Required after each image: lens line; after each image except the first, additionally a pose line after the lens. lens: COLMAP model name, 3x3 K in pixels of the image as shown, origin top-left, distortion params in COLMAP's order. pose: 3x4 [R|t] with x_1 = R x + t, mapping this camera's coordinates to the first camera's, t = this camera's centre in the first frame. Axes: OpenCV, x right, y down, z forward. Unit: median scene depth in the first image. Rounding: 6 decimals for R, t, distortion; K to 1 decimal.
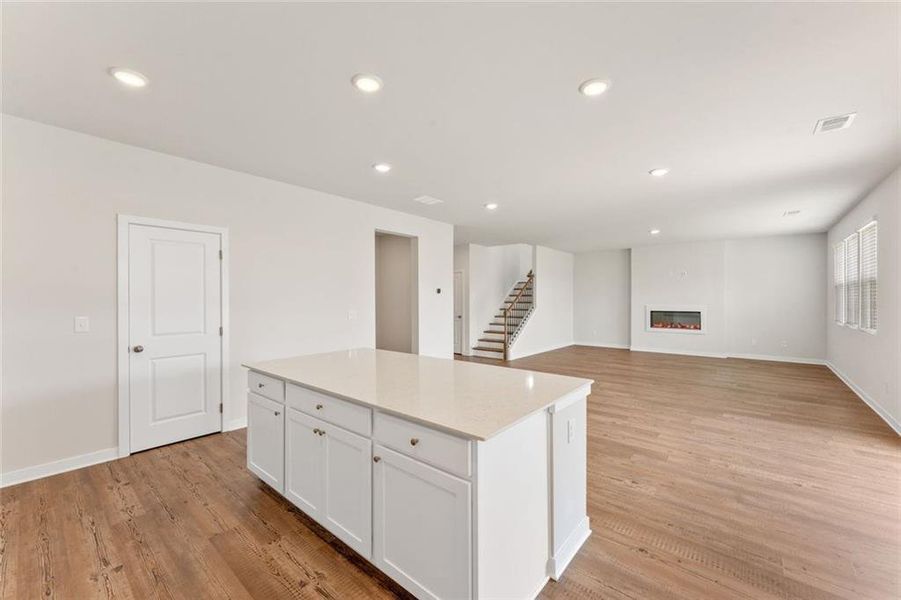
lens RADIAL K [[362.1, 0, 453.3], [0, 362.1, 299.1], [0, 0, 1]] dist [0.003444, -0.000012]
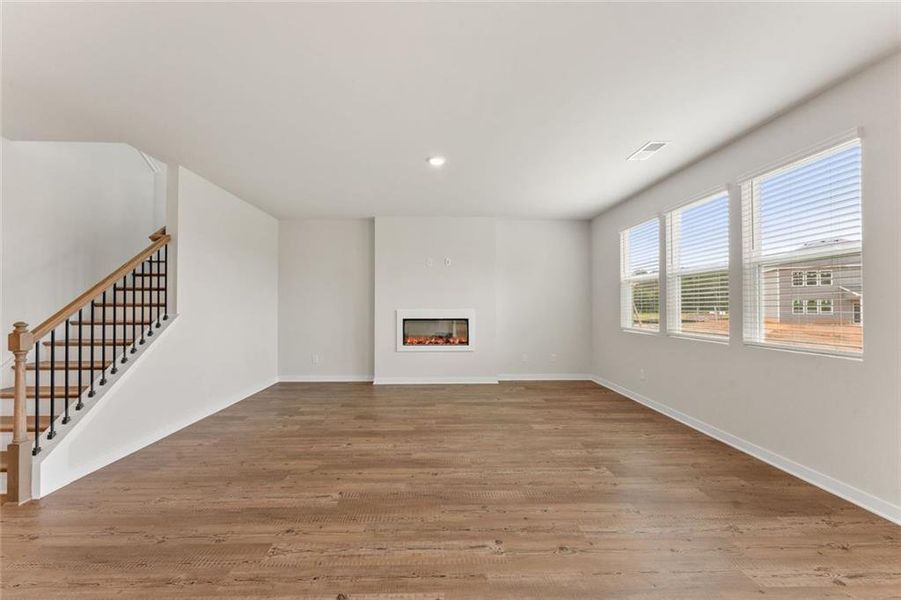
lens RADIAL K [[395.1, 0, 451.8], [0, 395.1, 301.2], [0, 0, 1]] dist [0.000183, -0.000036]
pose [[0.761733, 0.007095, 0.647852, 0.172054], [-0.000730, 0.999949, -0.010093, 0.009417], [-0.647890, 0.007215, 0.761699, 0.444864]]
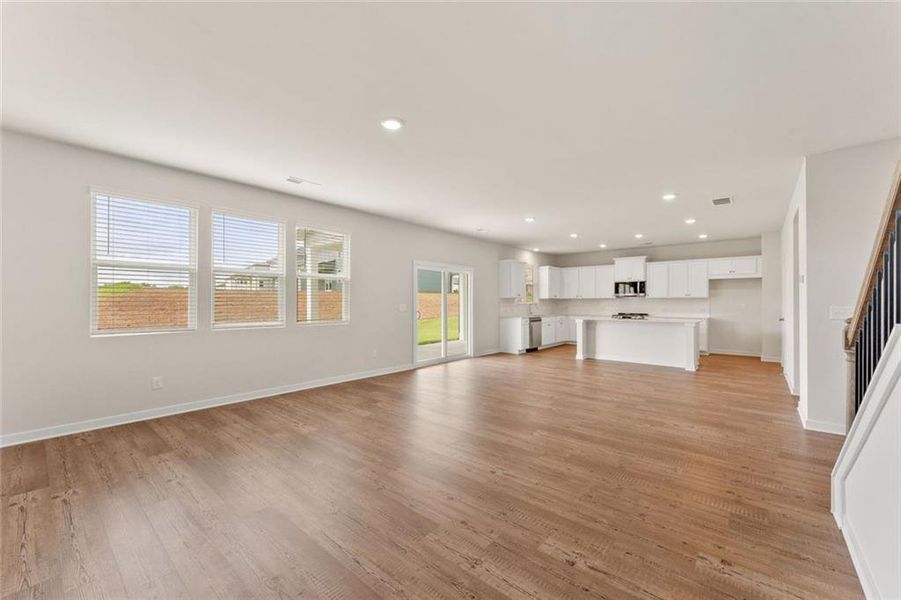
lens RADIAL K [[362.1, 0, 447.6], [0, 362.1, 300.2], [0, 0, 1]] dist [0.003444, -0.000012]
pose [[-0.999819, 0.001951, 0.018929, 0.492213], [0.001891, 0.999993, -0.003172, 0.010226], [-0.018935, -0.003136, -0.999816, 1.456789]]
